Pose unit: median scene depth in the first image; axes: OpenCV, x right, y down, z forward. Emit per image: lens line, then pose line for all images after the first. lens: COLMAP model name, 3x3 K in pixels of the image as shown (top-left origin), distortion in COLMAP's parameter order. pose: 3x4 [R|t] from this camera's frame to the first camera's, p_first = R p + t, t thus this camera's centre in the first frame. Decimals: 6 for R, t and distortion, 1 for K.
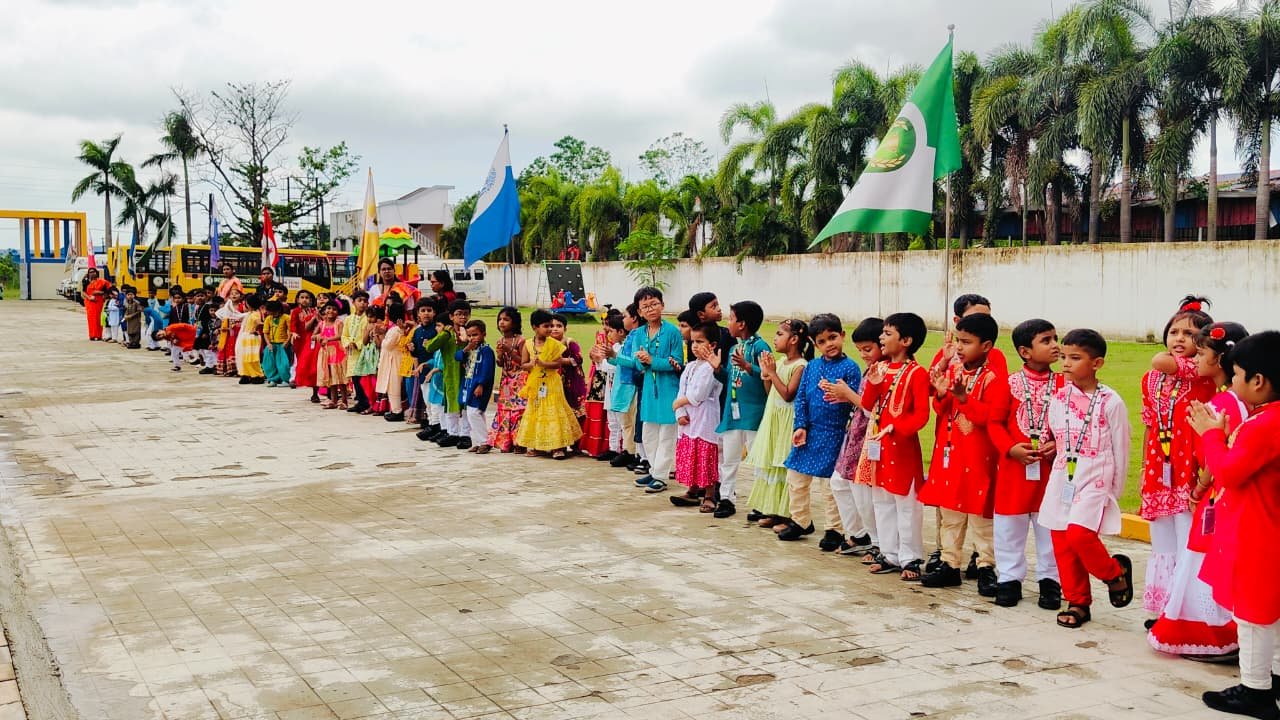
lens RADIAL K [[1188.3, 0, 640.0], [0, 1188.3, 360.0], [0, 0, 1]] dist [-0.004865, 0.002217]
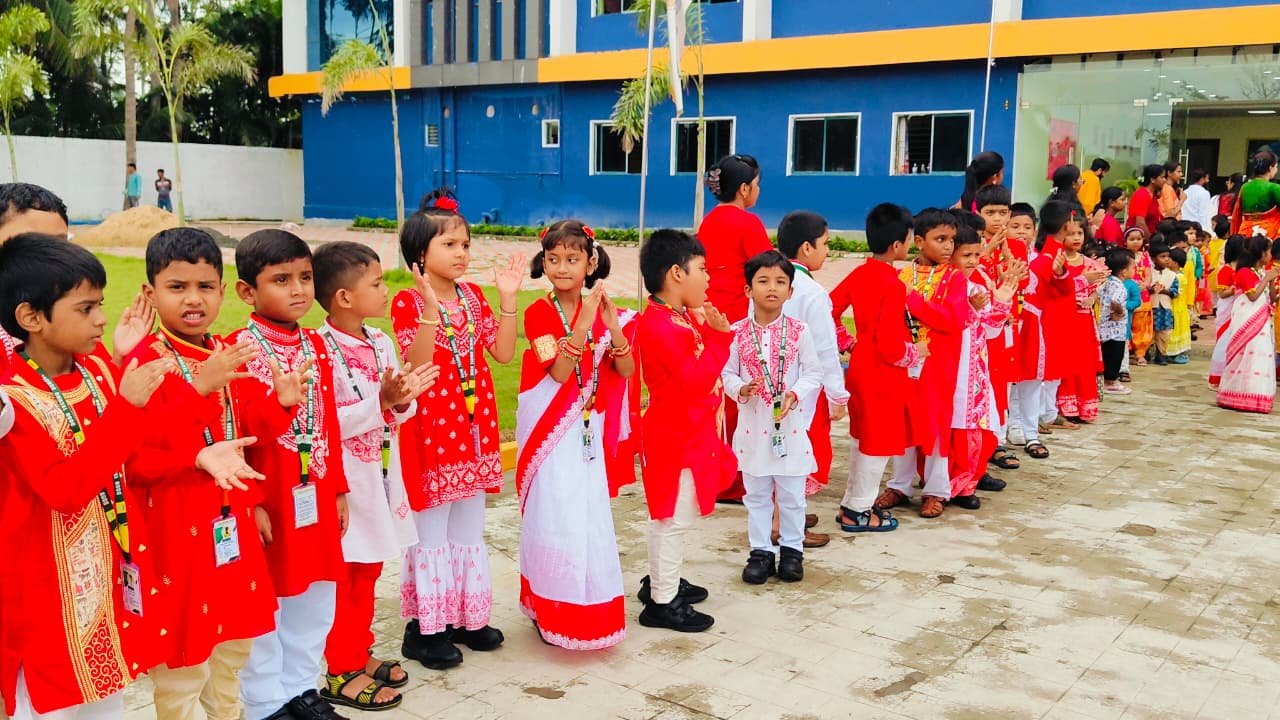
lens RADIAL K [[1188.3, 0, 640.0], [0, 1188.3, 360.0], [0, 0, 1]] dist [-0.004865, 0.002217]
pose [[-0.401742, -0.149011, 0.903548, -0.100465], [0.036722, 0.983257, 0.178484, -0.030910], [-0.915017, 0.104884, -0.389543, 0.480418]]
